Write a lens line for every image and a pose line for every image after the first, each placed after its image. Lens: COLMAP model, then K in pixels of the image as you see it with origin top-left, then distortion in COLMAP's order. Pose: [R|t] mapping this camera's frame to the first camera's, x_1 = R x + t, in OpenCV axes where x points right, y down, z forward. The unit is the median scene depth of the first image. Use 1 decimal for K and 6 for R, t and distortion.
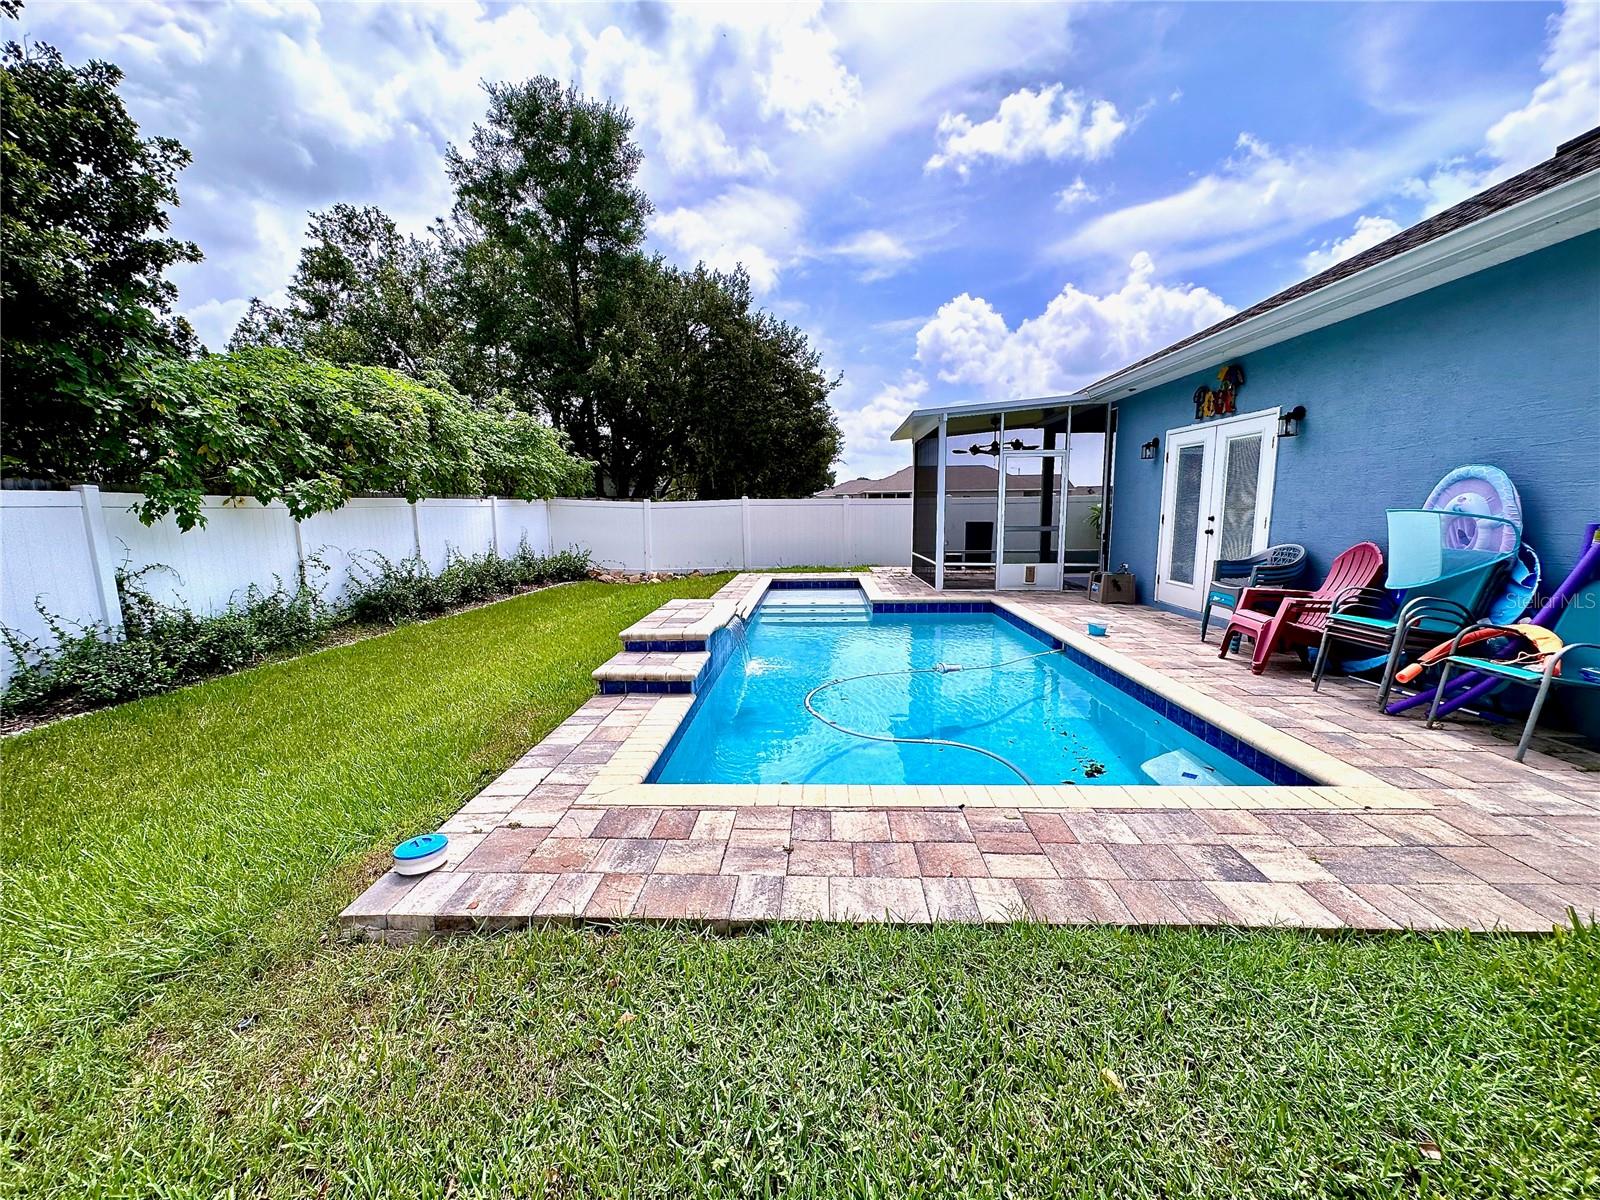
lens RADIAL K [[643.7, 0, 801.0], [0, 643.7, 599.9], [0, 0, 1]] dist [-0.002701, -0.000099]
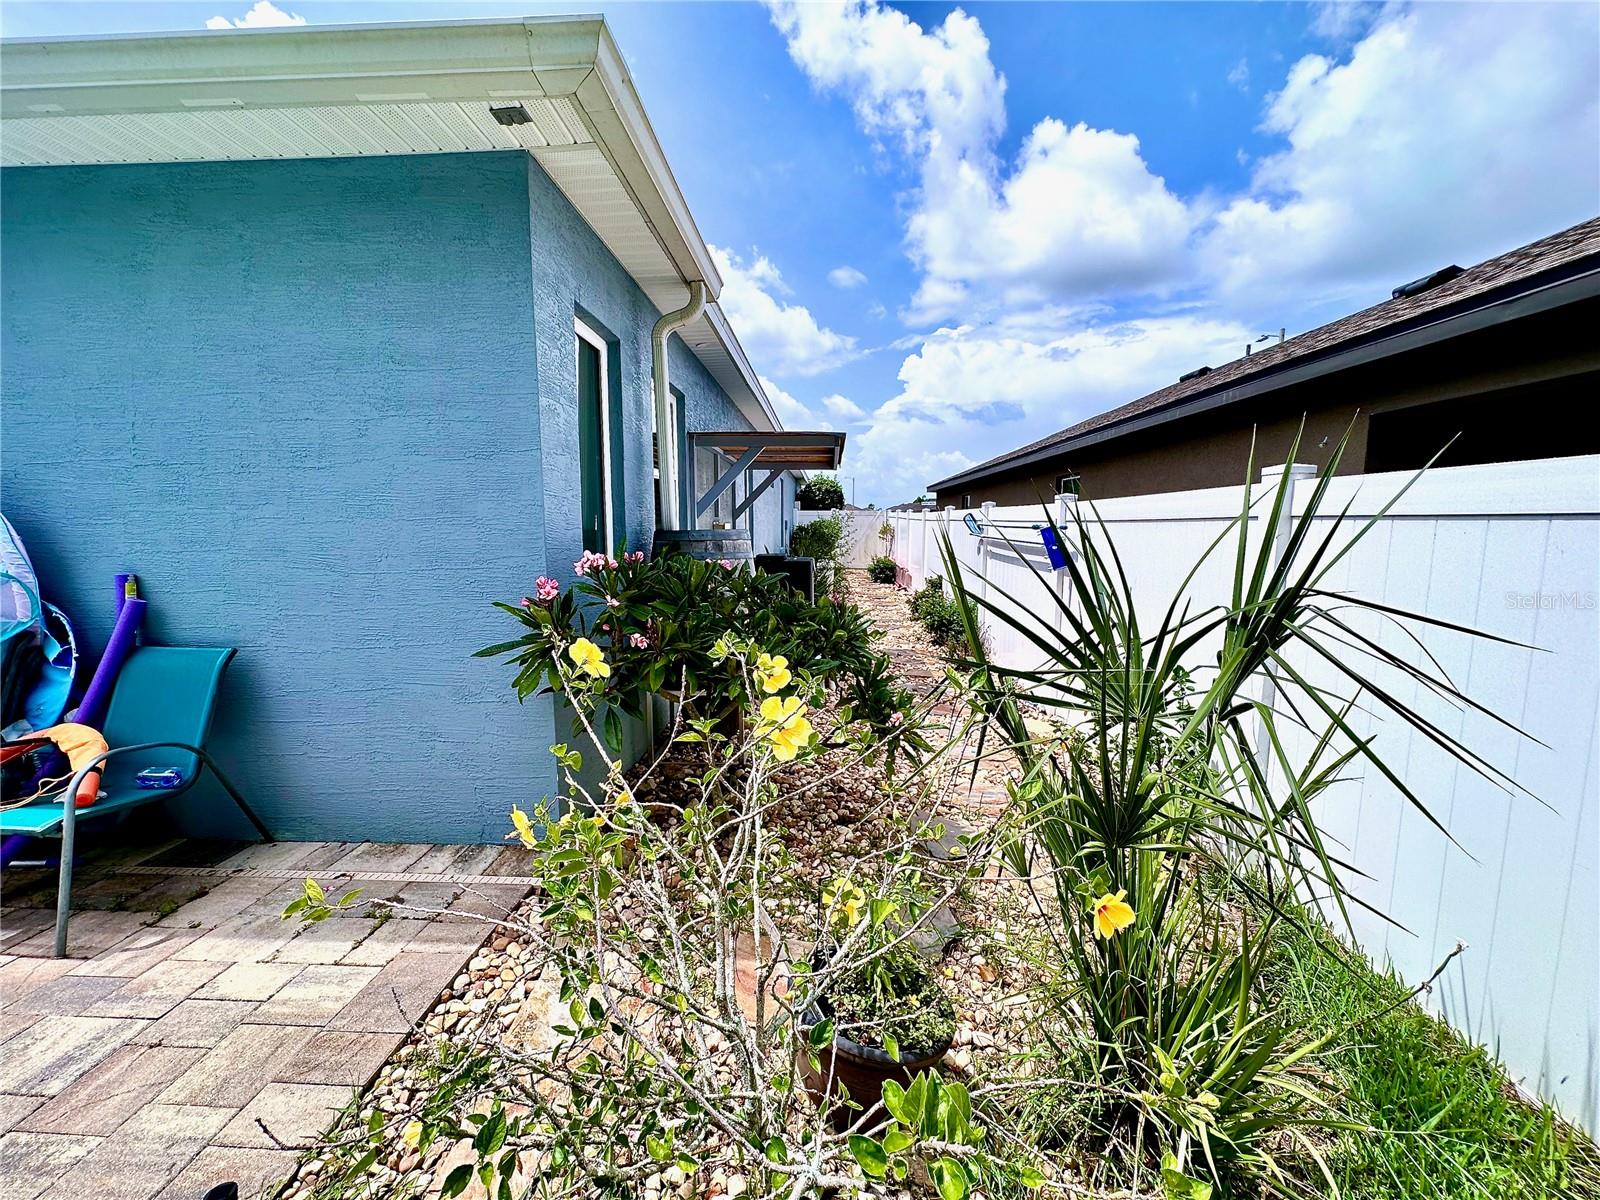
lens RADIAL K [[643.7, 0, 798.2], [0, 643.7, 598.2], [0, 0, 1]] dist [-0.002701, -0.000099]
pose [[0.022984, -0.114445, 0.993164, 0.490012], [0.152099, 0.982262, 0.109669, -0.051217], [-0.988098, 0.148539, 0.039983, 0.178510]]
